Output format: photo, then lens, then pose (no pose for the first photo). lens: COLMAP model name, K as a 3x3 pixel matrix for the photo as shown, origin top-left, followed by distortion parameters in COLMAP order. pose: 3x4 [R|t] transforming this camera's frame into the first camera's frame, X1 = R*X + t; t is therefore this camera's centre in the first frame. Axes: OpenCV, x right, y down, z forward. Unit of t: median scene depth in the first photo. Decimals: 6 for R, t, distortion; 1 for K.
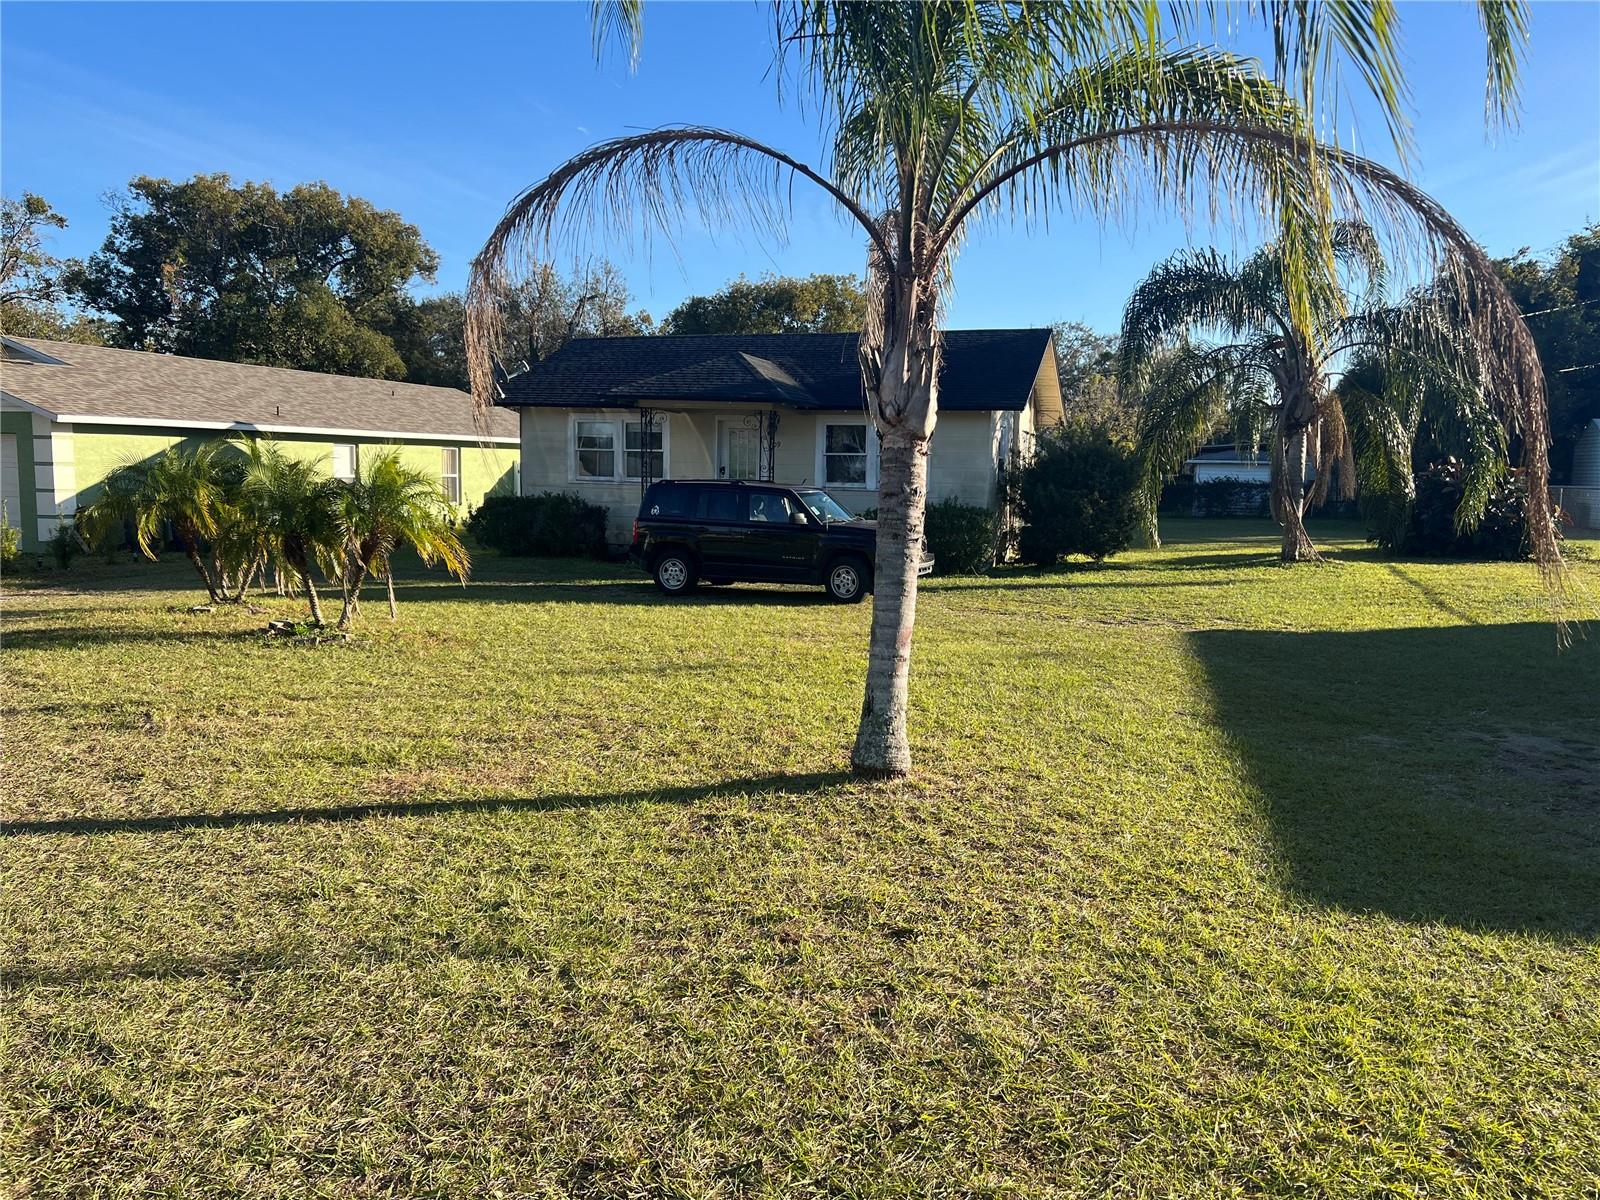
lens RADIAL K [[1204.7, 0, 801.4], [0, 1204.7, 598.7], [0, 0, 1]] dist [0.035636, -0.022790]
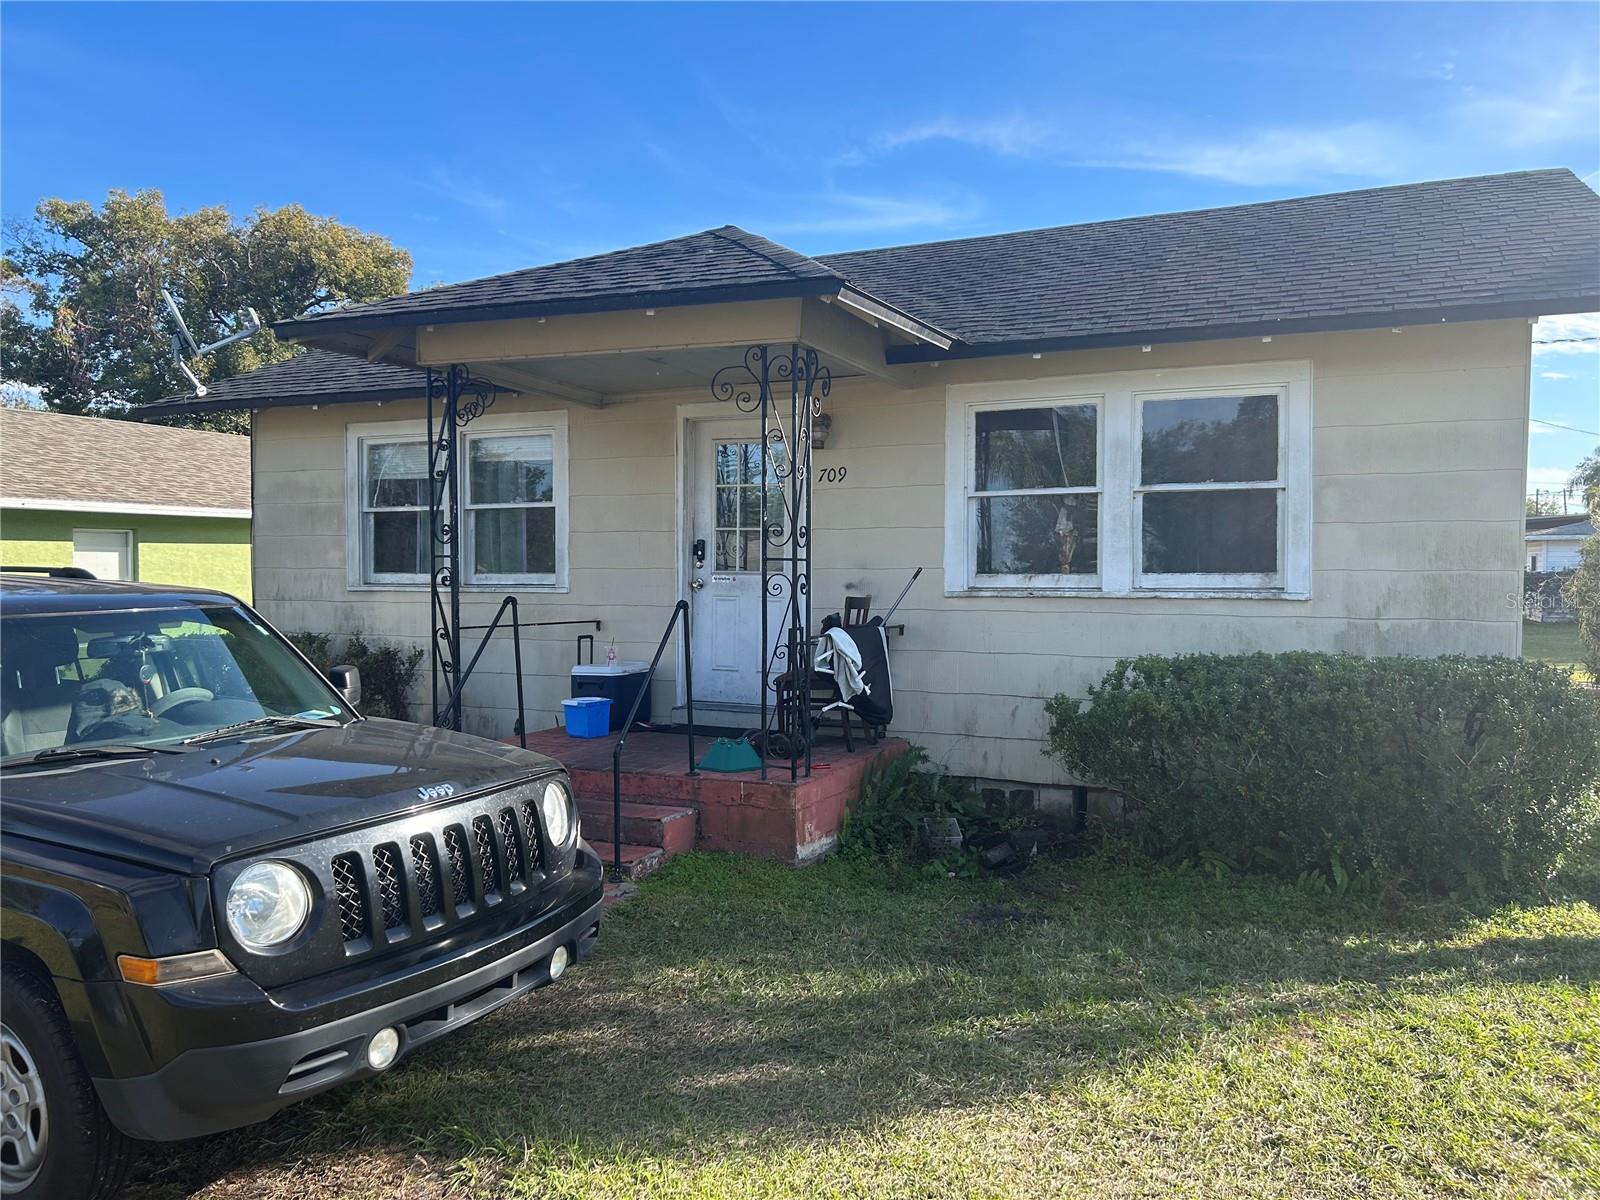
lens RADIAL K [[1189.2, 0, 794.1], [0, 1189.2, 608.8], [0, 0, 1]] dist [0.049829, -0.065042]
pose [[0.993032, -0.017211, -0.116585, 0.005624], [0.008621, 0.997237, -0.073789, -0.045834], [0.117533, 0.072270, 0.990436, 0.480846]]
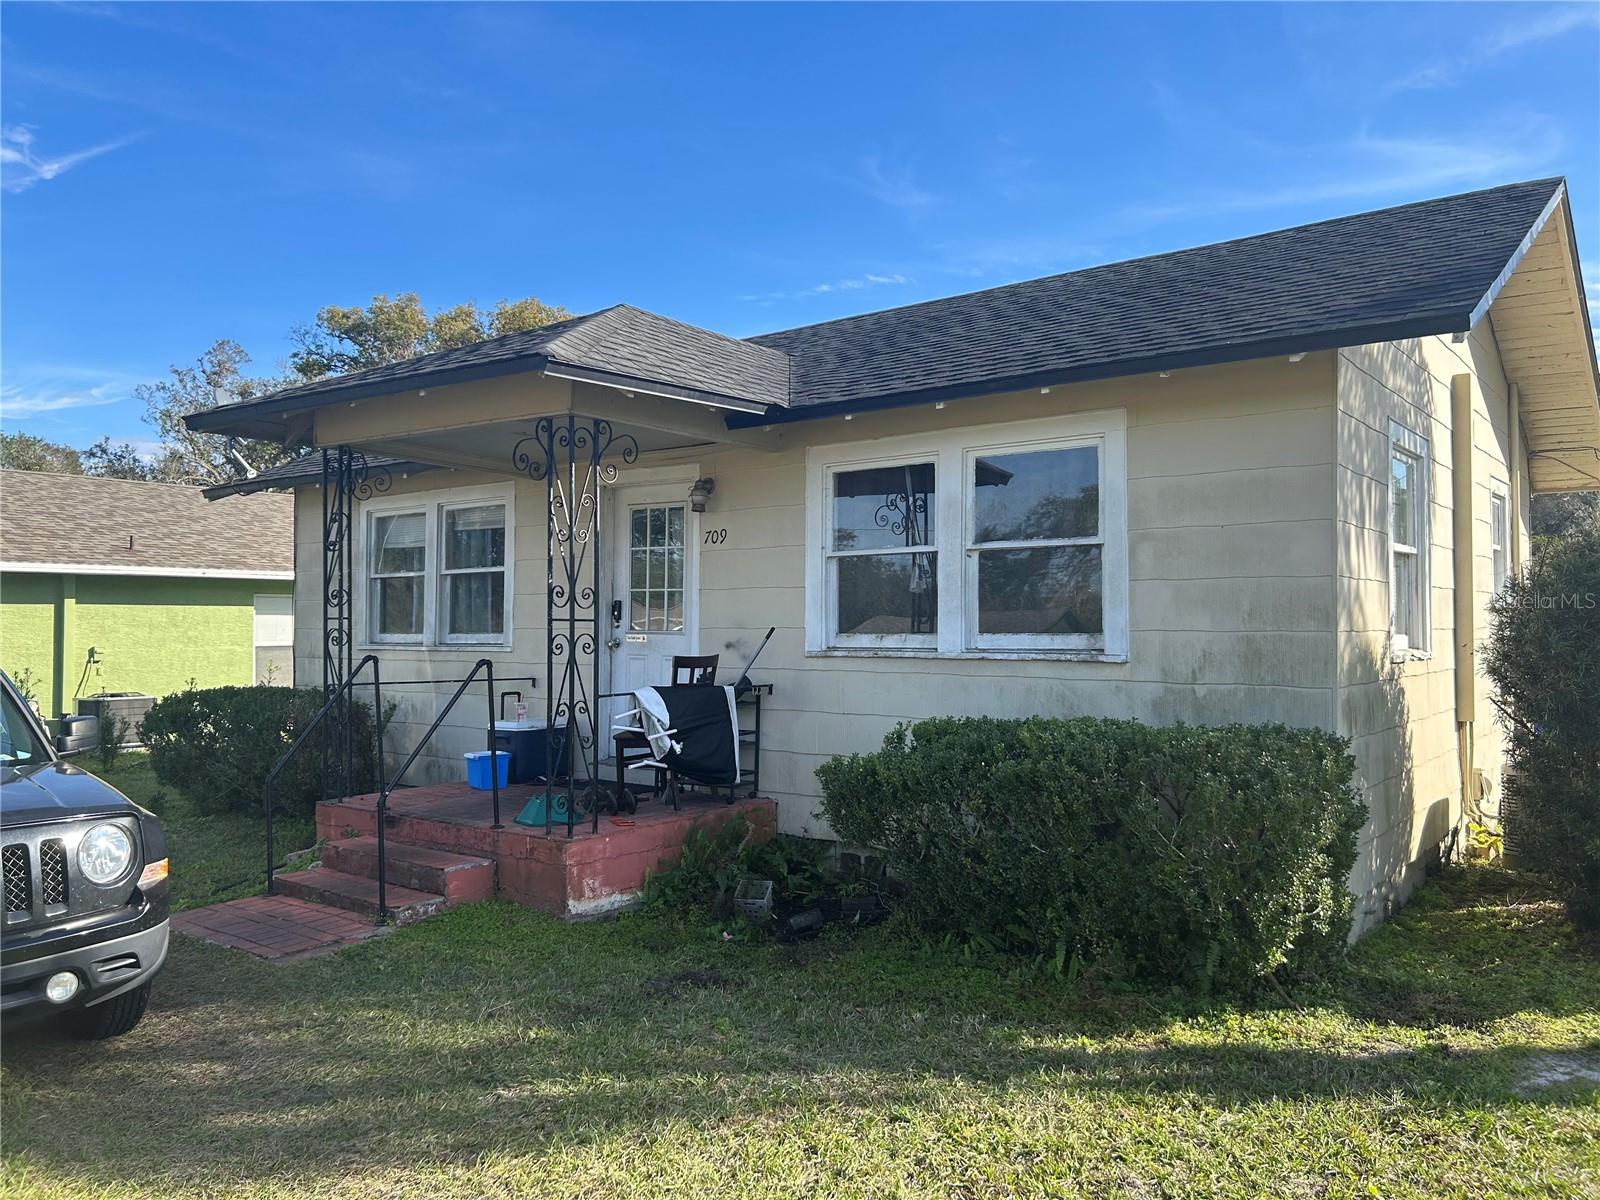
lens RADIAL K [[1189.2, 0, 800.5], [0, 1189.2, 596.8], [0, 0, 1]] dist [0.049829, -0.065042]
pose [[0.938800, -0.031431, -0.343024, 0.095355], [-0.014988, 0.991158, -0.131838, -0.046140], [0.344135, 0.128910, 0.930029, 0.498923]]
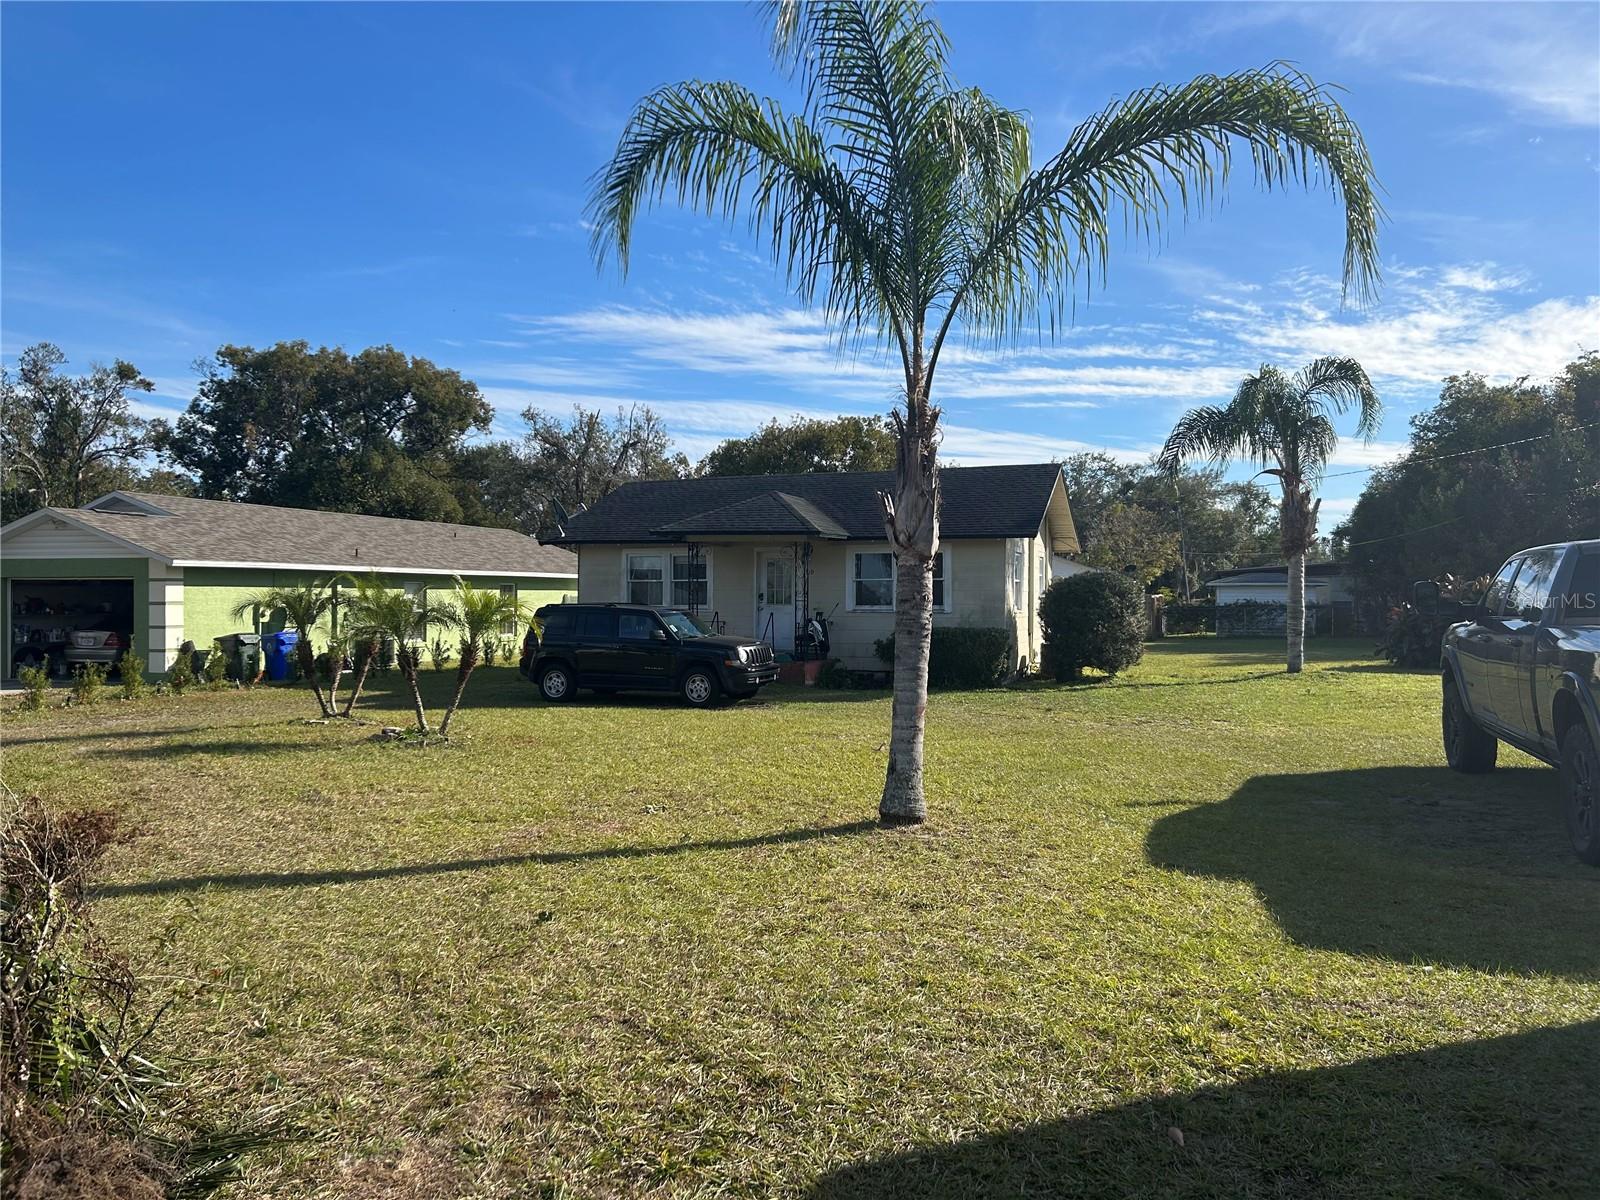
lens RADIAL K [[1189.2, 0, 801.8], [0, 1189.2, 606.6], [0, 0, 1]] dist [0.049829, -0.065042]
pose [[0.999496, -0.018952, -0.025448, -0.001067], [0.016258, 0.994634, -0.102170, 0.010237], [0.027247, 0.101704, 0.994441, -0.058226]]
